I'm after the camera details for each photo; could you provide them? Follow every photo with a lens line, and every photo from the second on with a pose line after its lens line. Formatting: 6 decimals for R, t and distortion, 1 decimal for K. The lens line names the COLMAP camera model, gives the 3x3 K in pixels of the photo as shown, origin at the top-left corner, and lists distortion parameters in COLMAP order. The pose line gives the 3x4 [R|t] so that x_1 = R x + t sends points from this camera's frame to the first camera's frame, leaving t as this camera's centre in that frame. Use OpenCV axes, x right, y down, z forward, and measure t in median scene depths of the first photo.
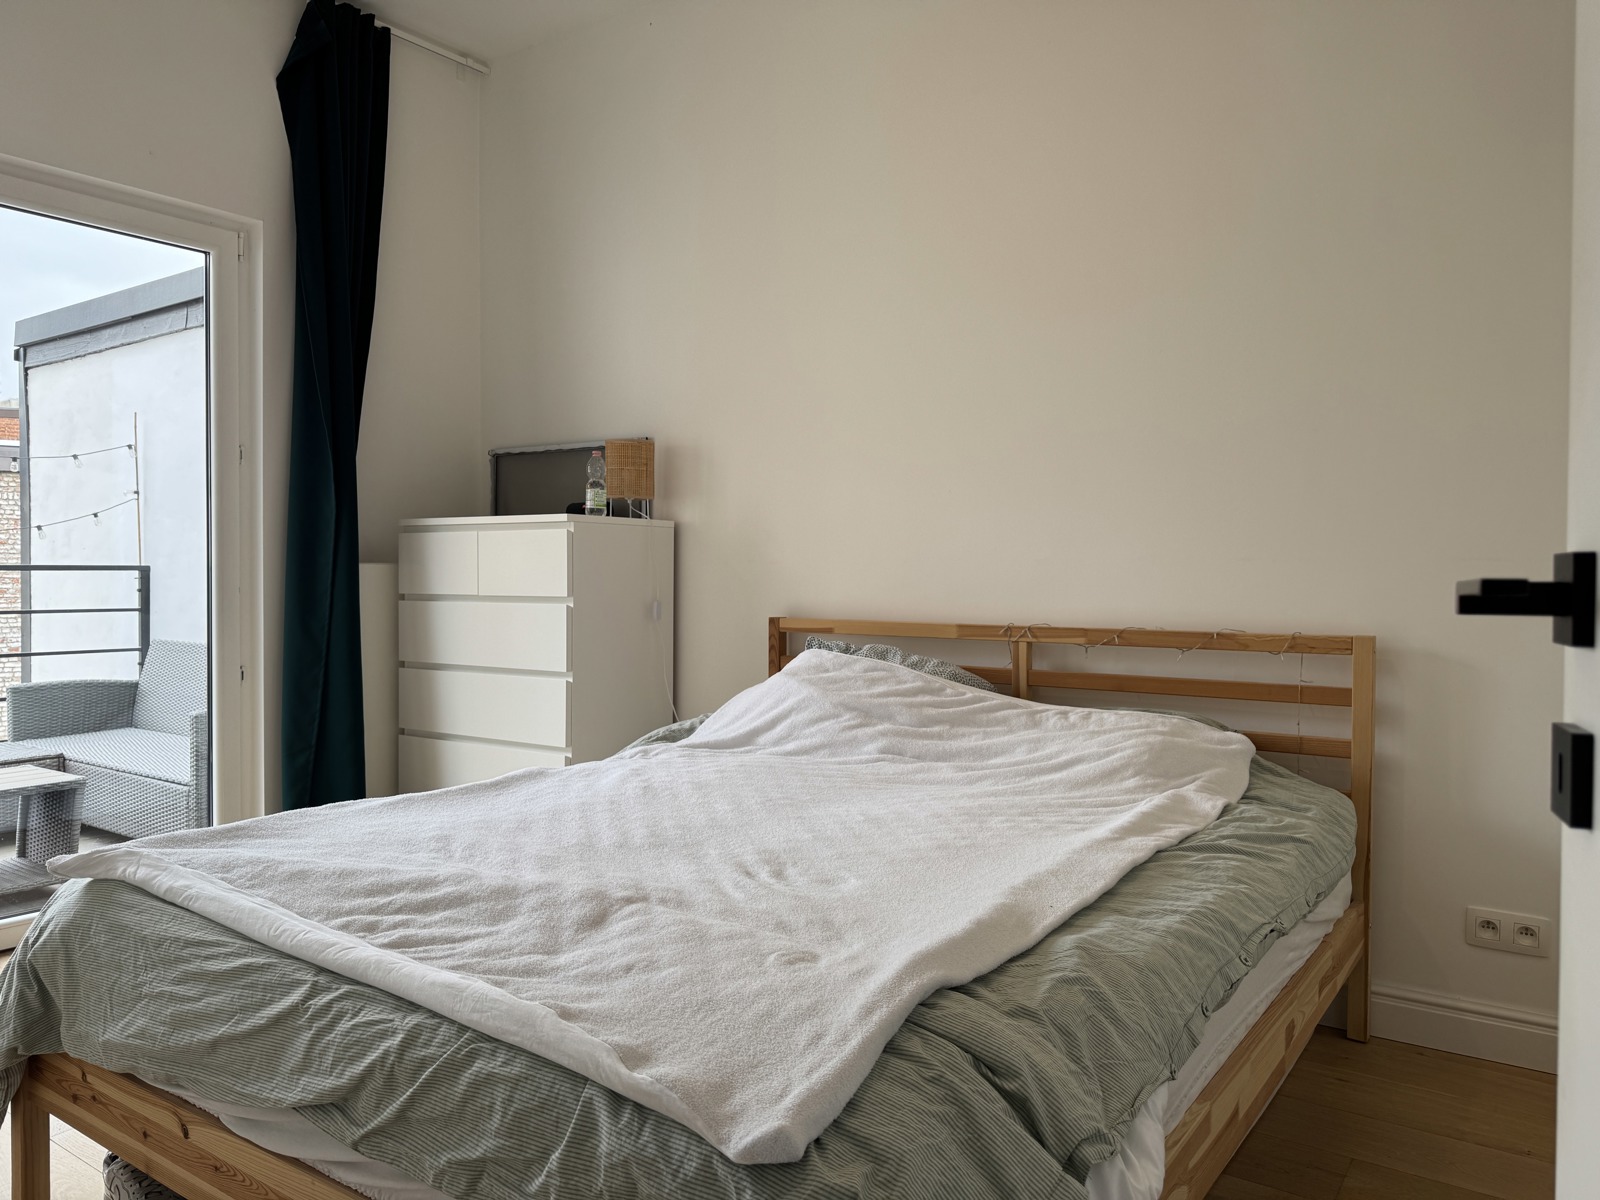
lens RADIAL K [[1120.1, 0, 792.0], [0, 1120.1, 604.1], [0, 0, 1]] dist [0.065092, -0.072097]
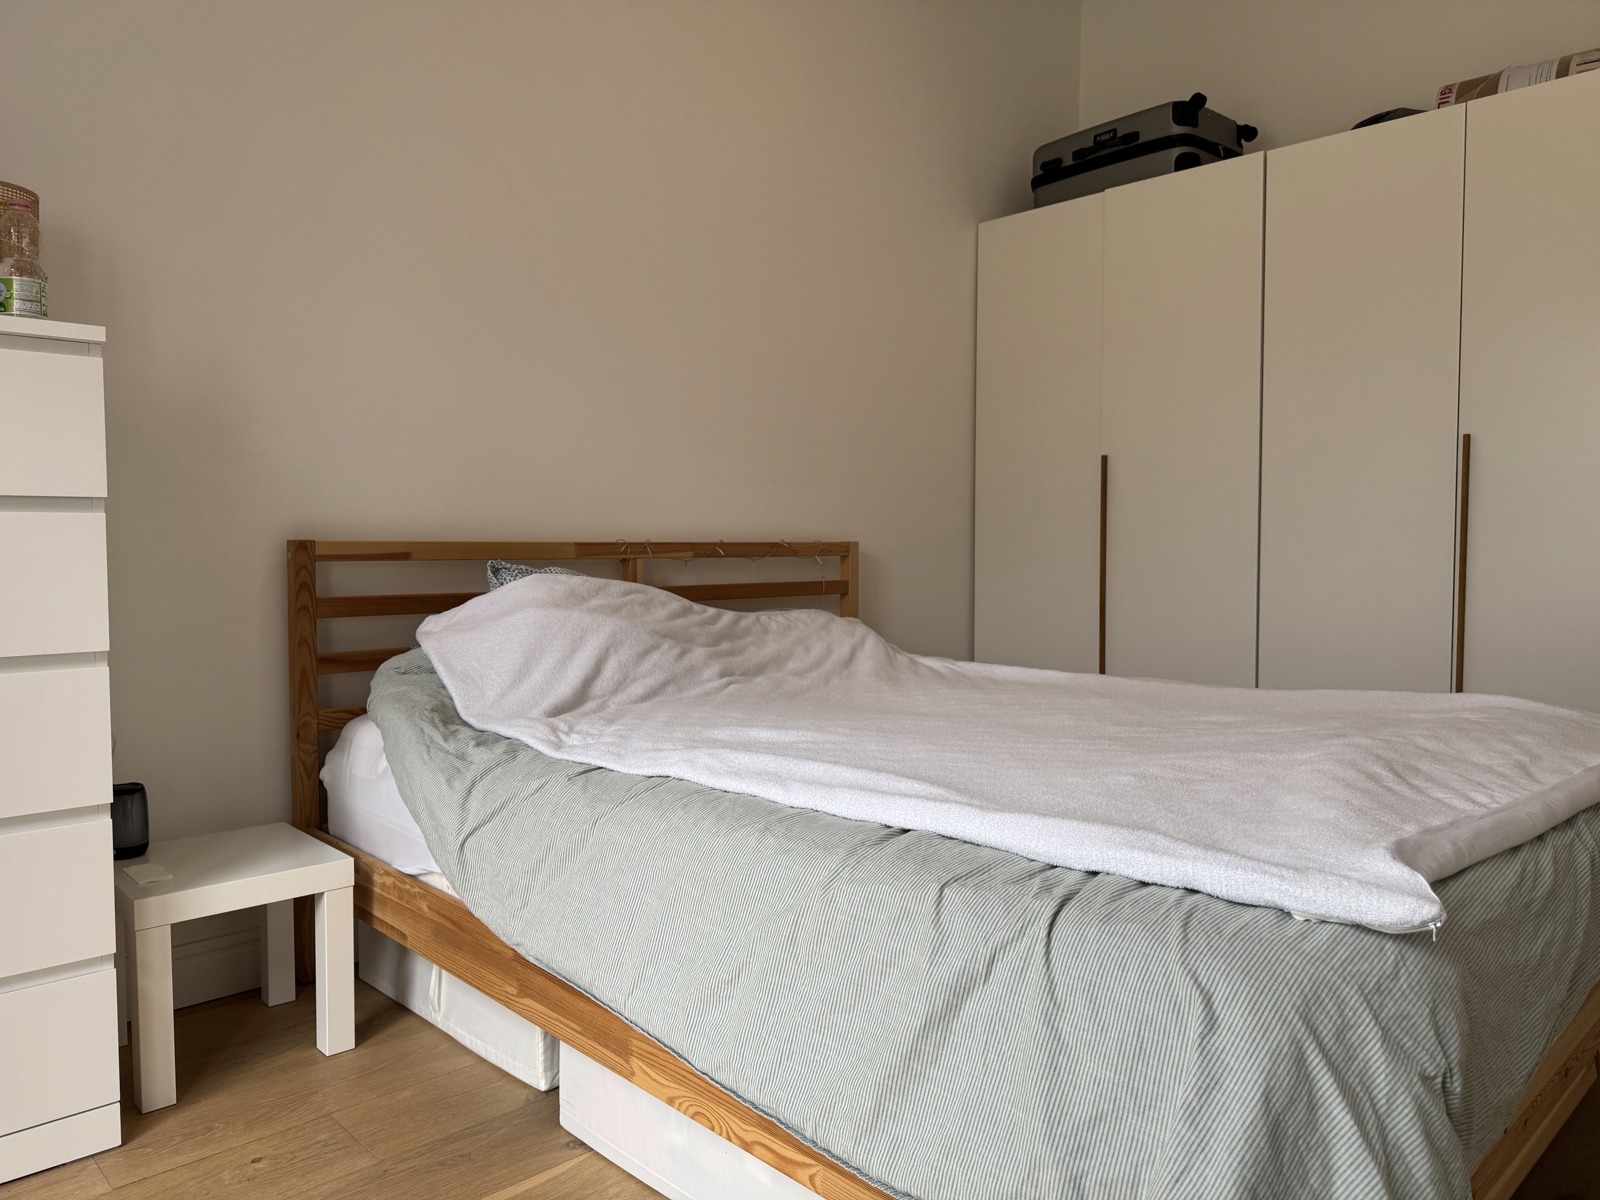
lens RADIAL K [[1120.1, 0, 792.0], [0, 1120.1, 604.1], [0, 0, 1]] dist [0.065092, -0.072097]
pose [[0.179230, -0.066851, 0.981533, -0.781870], [0.014312, 0.997760, 0.065343, 0.012175], [-0.983703, 0.002336, 0.179786, 0.738577]]
